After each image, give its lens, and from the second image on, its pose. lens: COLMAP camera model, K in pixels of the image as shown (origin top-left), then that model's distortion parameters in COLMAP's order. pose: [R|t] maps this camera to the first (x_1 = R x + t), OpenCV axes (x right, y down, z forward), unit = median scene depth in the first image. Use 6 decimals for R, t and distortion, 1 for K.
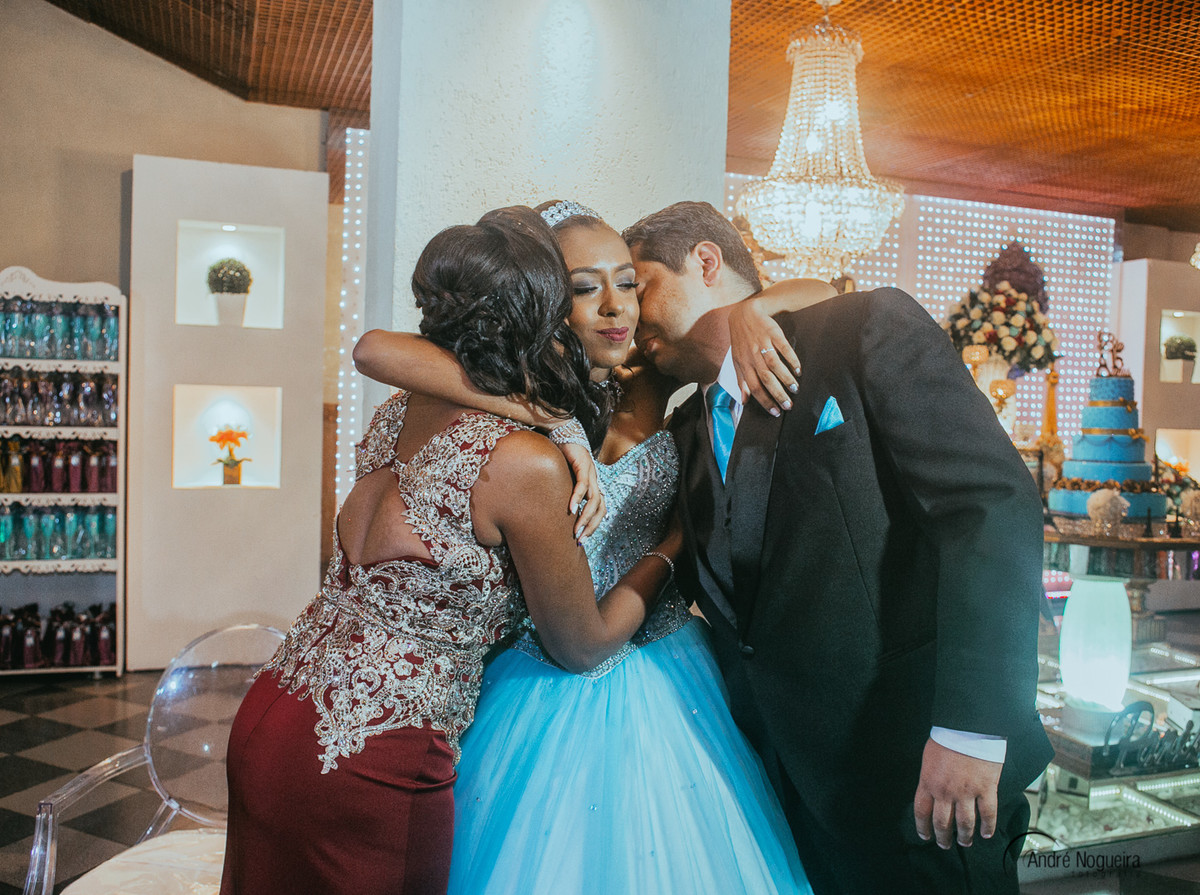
lens RADIAL K [[1051.3, 0, 600.0], [0, 1051.3, 447.5], [0, 0, 1]] dist [-0.038111, 0.011921]
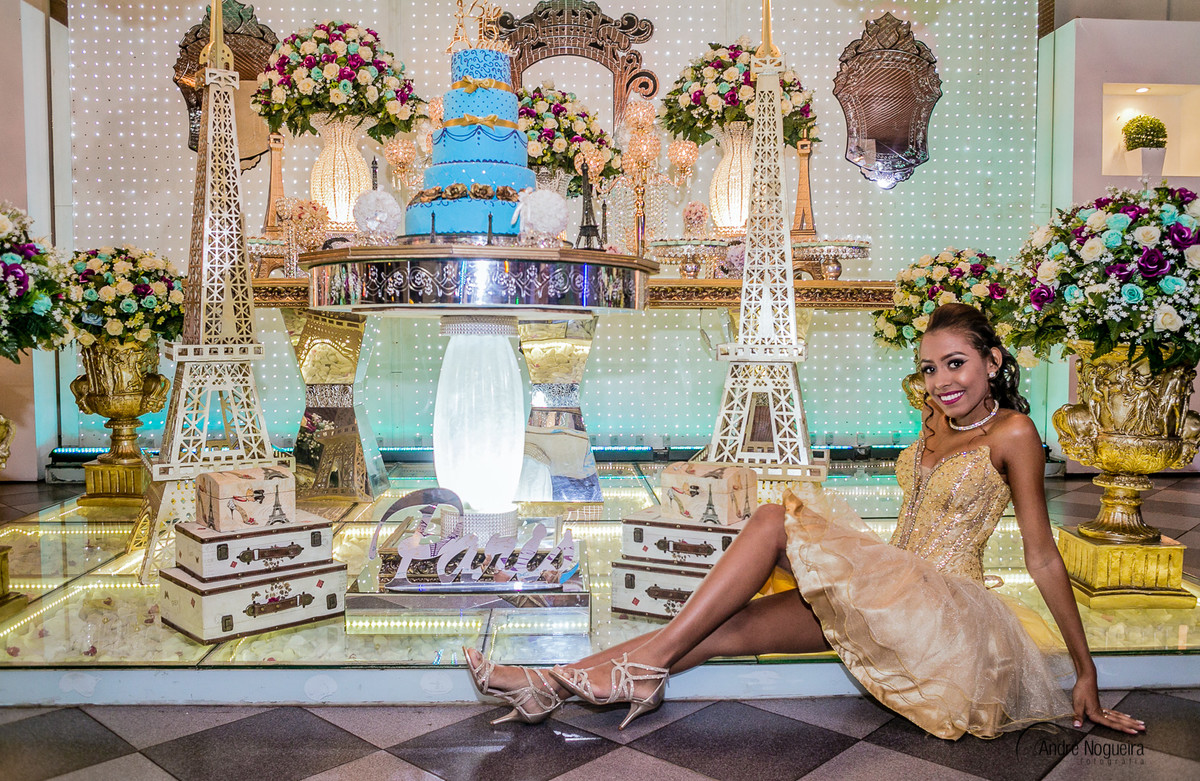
lens RADIAL K [[1014.2, 0, 613.9], [0, 1014.2, 393.2], [0, 0, 1]] dist [-0.089373, 0.093492]
pose [[0.952868, -0.013308, -0.303093, 0.546561], [0.015512, 0.999868, 0.004867, 0.116816], [0.302988, -0.009339, 0.952948, 0.242202]]
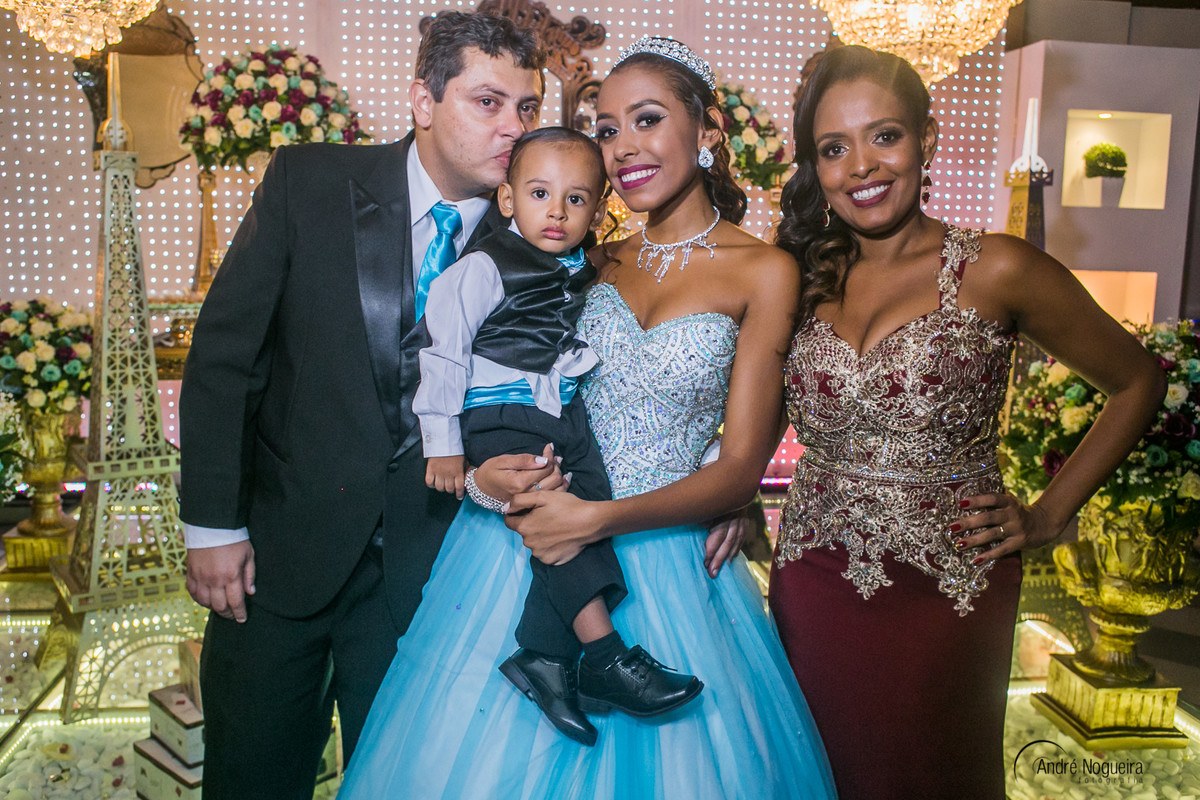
lens RADIAL K [[1037.0, 0, 585.1], [0, 1037.0, 411.6], [0, 0, 1]] dist [-0.092058, 0.095493]
pose [[0.973776, 0.021184, -0.226519, 0.490147], [0.001380, 0.995087, 0.098991, 0.014221], [0.227503, -0.096708, 0.968963, 0.252871]]
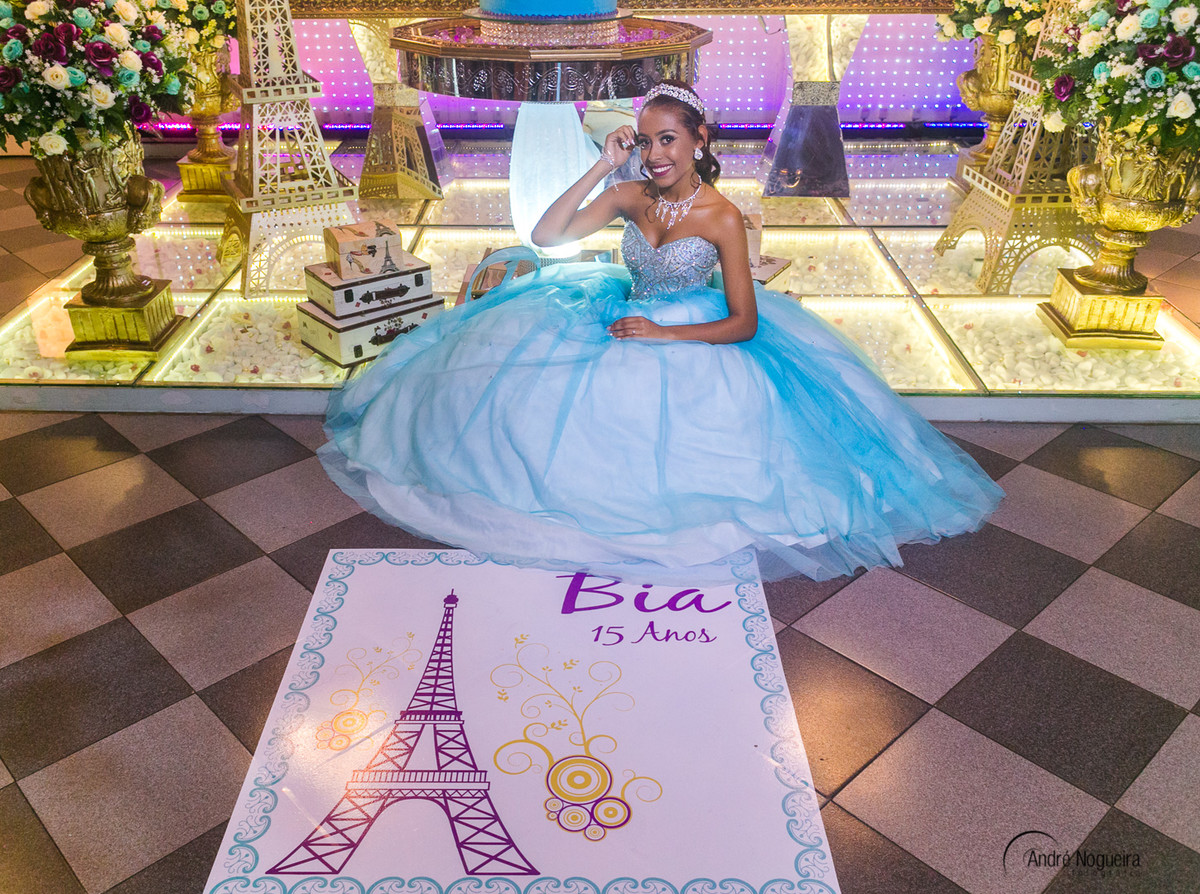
lens RADIAL K [[1069.3, 0, 568.0], [0, 1069.3, 443.1], [0, 0, 1]] dist [0.059913, -0.072521]
pose [[0.923949, 0.143483, -0.354586, 0.582355], [0.018708, 0.908924, 0.416542, 0.015590], [0.382058, -0.391497, 0.837115, 0.126875]]
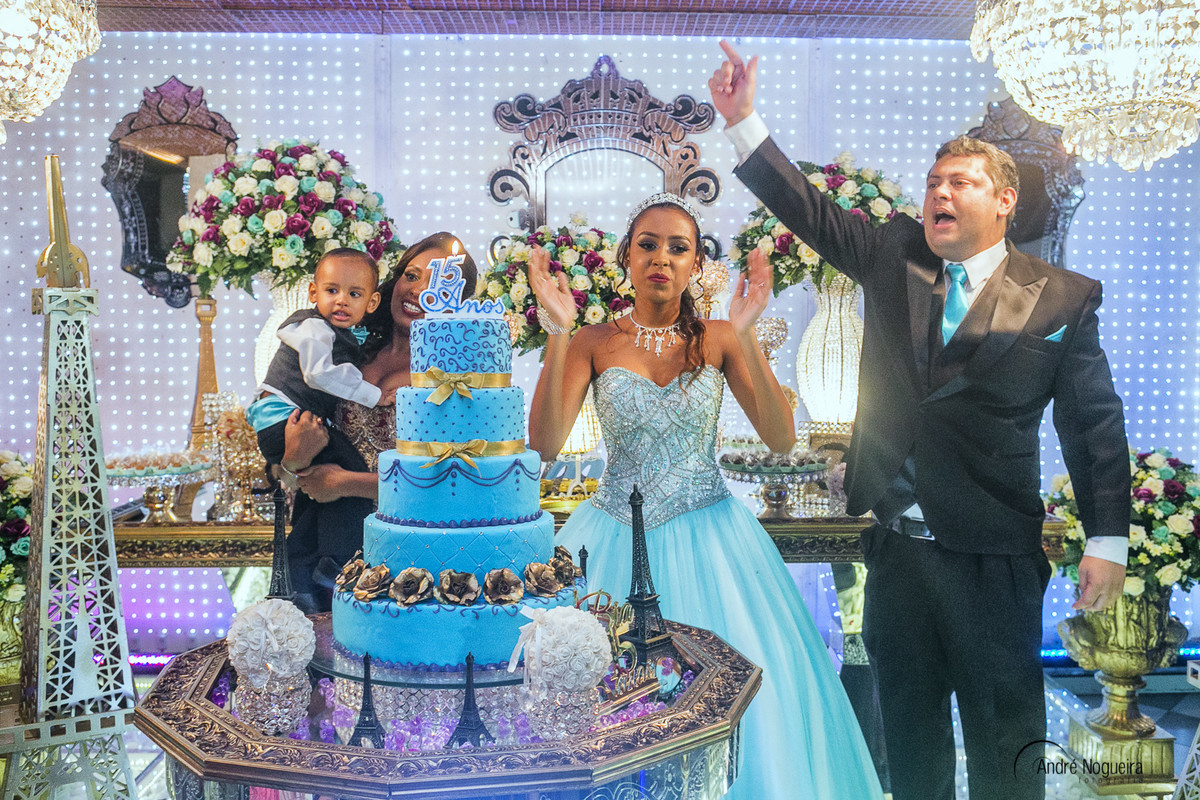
lens RADIAL K [[1052.8, 0, 631.5], [0, 1052.8, 399.0], [0, 0, 1]] dist [-0.092638, 0.096953]
pose [[0.947404, -0.010539, -0.319867, 0.481463], [0.012343, 0.999917, 0.003613, -0.022838], [0.319802, -0.007372, 0.947456, 0.419782]]
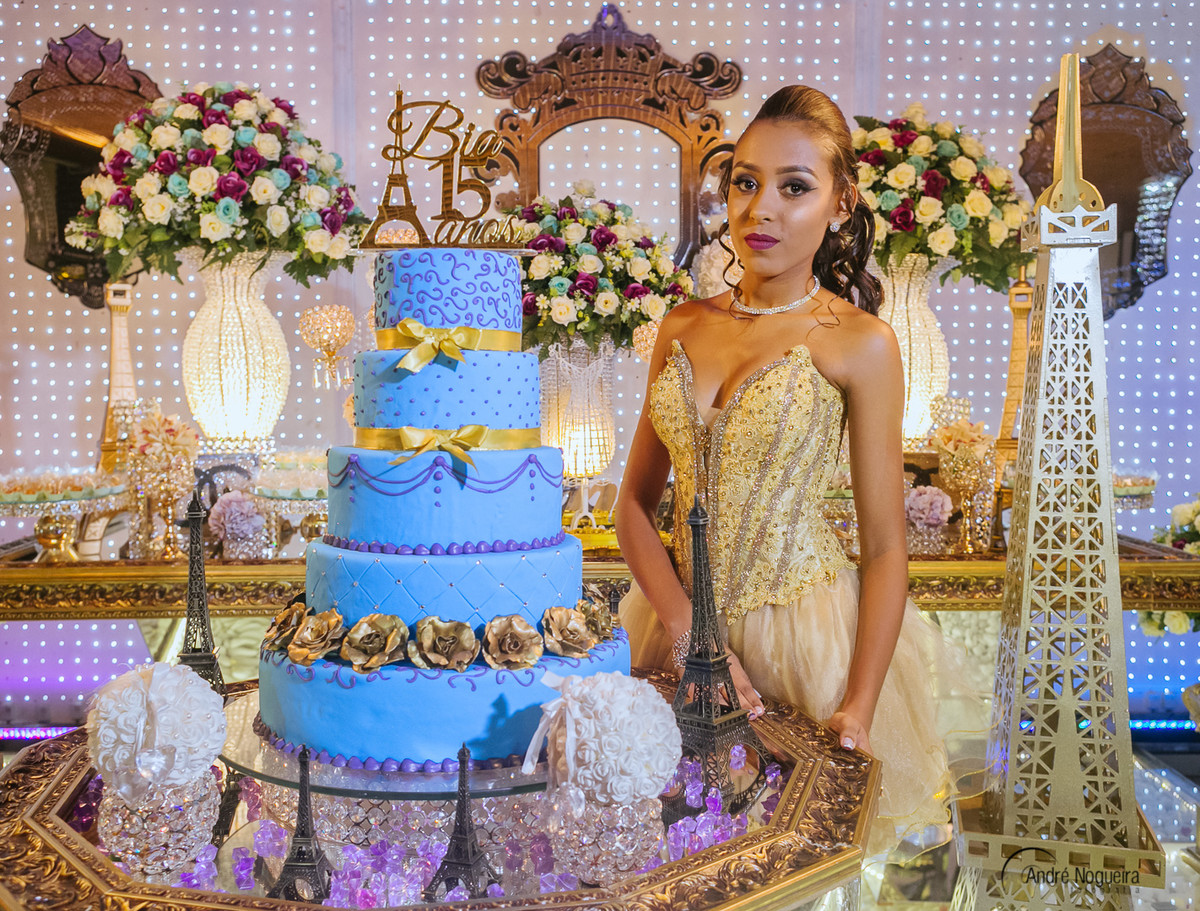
lens RADIAL K [[1132.4, 0, 610.4], [0, 1132.4, 450.9], [0, 0, 1]] dist [-0.022657, 0.076040]
pose [[0.945065, -0.007908, -0.326788, 0.442918], [0.013243, 0.999813, 0.014104, -0.009288], [0.326615, -0.017656, 0.944992, 0.487195]]
